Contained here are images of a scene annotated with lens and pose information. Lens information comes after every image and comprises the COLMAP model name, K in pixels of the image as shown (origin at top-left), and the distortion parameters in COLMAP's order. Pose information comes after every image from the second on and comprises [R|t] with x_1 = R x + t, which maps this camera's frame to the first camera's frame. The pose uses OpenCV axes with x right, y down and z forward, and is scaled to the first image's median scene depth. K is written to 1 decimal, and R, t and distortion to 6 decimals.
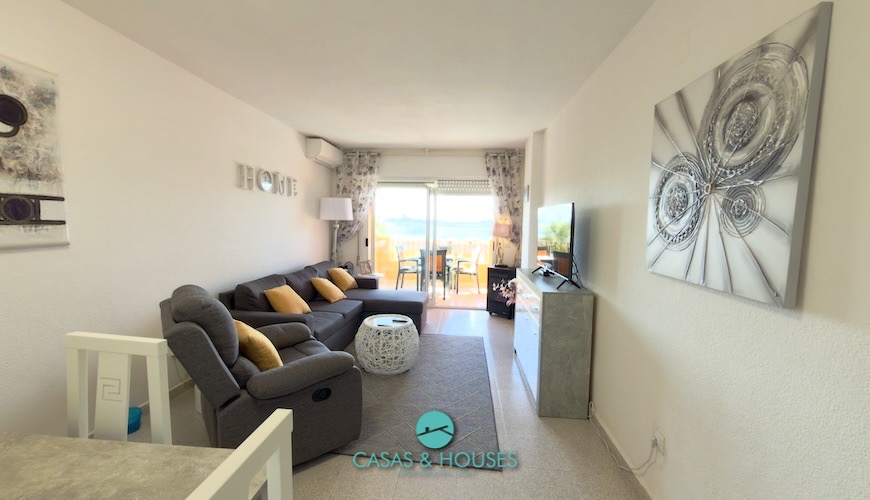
lens RADIAL K [[348.0, 0, 436.8], [0, 348.0, 249.0], [0, 0, 1]] dist [0.000475, 0.000113]
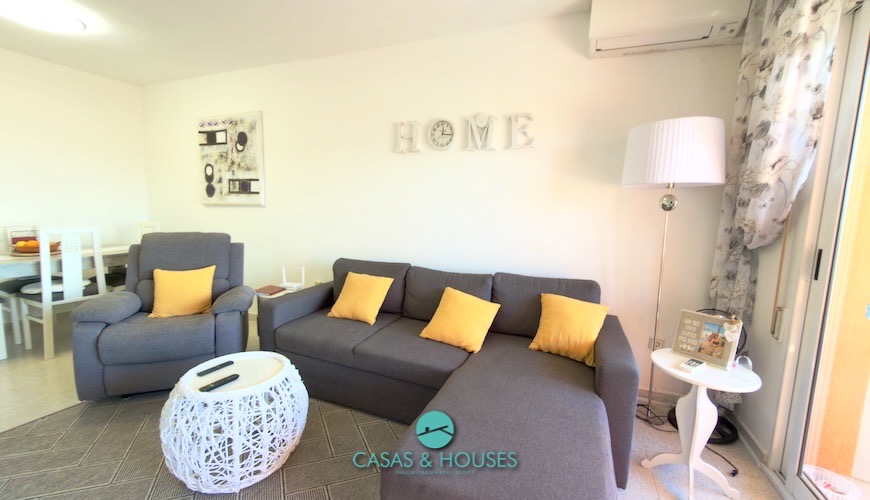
lens RADIAL K [[348.0, 0, 438.3], [0, 348.0, 249.1], [0, 0, 1]] dist [0.000475, 0.000113]
pose [[-0.293408, 0.084802, -0.952219, 0.222111], [-0.101912, 0.987607, 0.119356, -0.053033], [0.950540, 0.132062, -0.281130, 1.315465]]
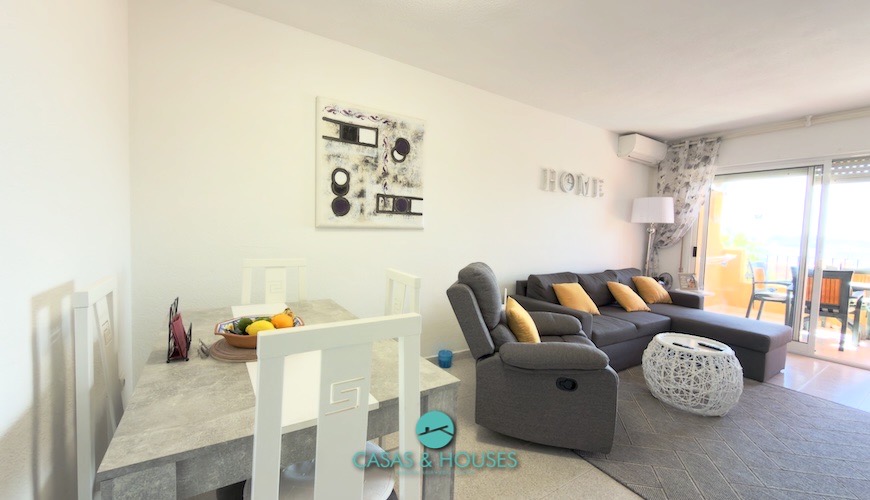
lens RADIAL K [[348.0, 0, 436.1], [0, 348.0, 249.5], [0, 0, 1]] dist [0.000475, 0.000113]
pose [[0.616765, 0.044094, -0.785911, 0.102933], [-0.078095, 0.996932, -0.005354, 0.044826], [0.783264, 0.064678, 0.618316, 0.055570]]
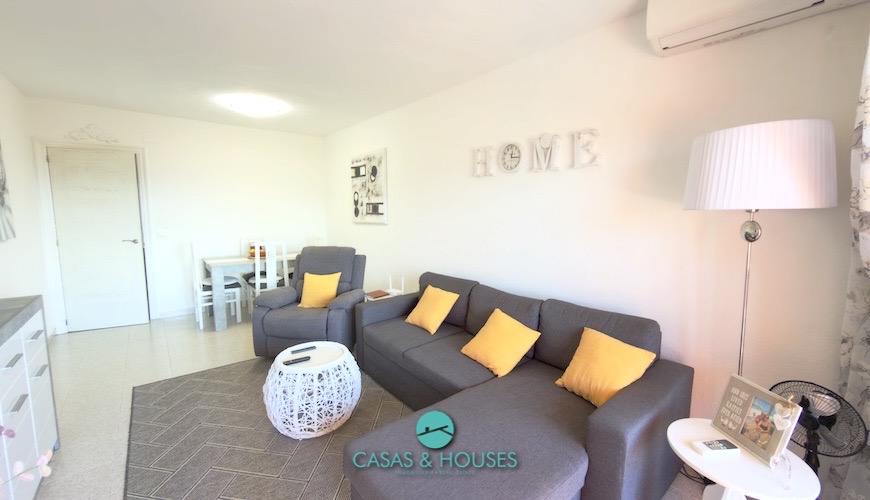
lens RADIAL K [[348.0, 0, 436.4], [0, 348.0, 249.1], [0, 0, 1]] dist [0.000475, 0.000113]
pose [[-0.711600, 0.057518, -0.700227, 0.148117], [-0.068058, 0.986313, 0.150182, -0.114901], [0.699281, 0.154526, -0.697946, 1.534153]]
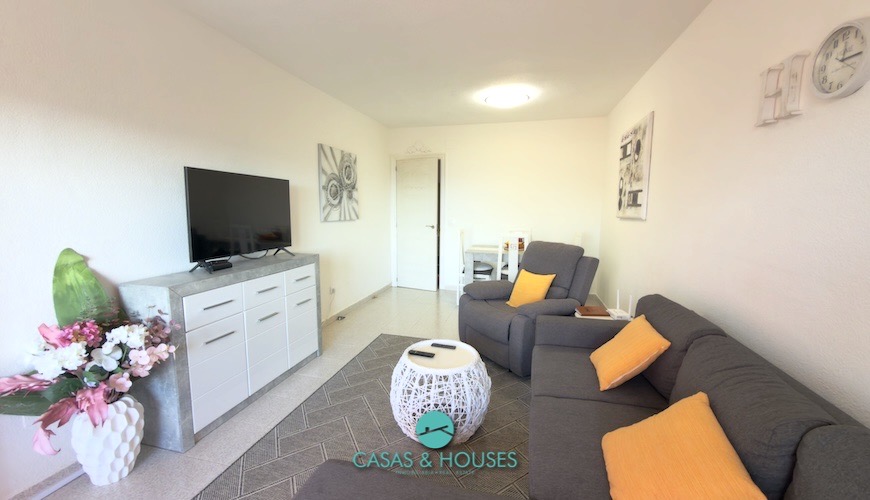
lens RADIAL K [[348.0, 0, 436.3], [0, 348.0, 249.6], [0, 0, 1]] dist [0.000475, 0.000113]
pose [[-0.986614, -0.042907, 0.157326, -0.211572], [-0.011334, 0.980473, 0.196326, -0.097609], [-0.162677, 0.191915, -0.967835, 1.489722]]
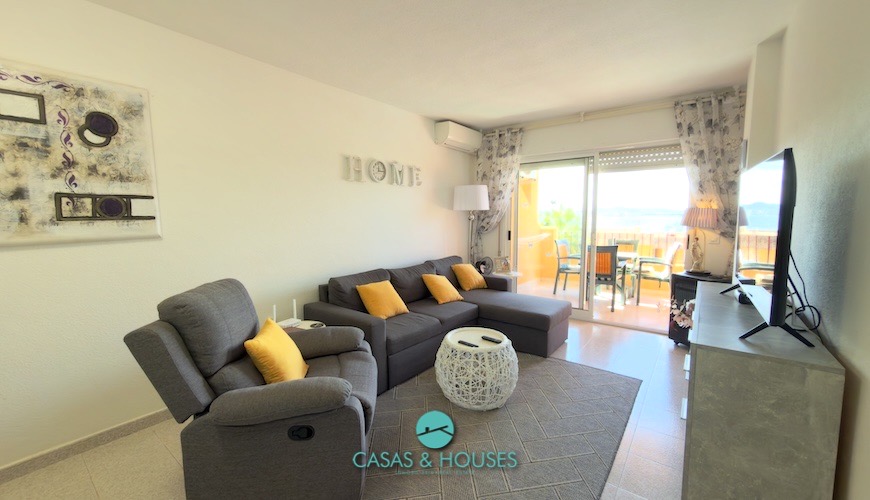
lens RADIAL K [[348.0, 0, 435.9], [0, 348.0, 249.1], [0, 0, 1]] dist [0.000475, 0.000113]
pose [[0.842760, 0.027690, -0.537576, 0.183158], [-0.014946, 0.999495, 0.028052, -0.010066], [0.538082, -0.015607, 0.842748, 0.284900]]
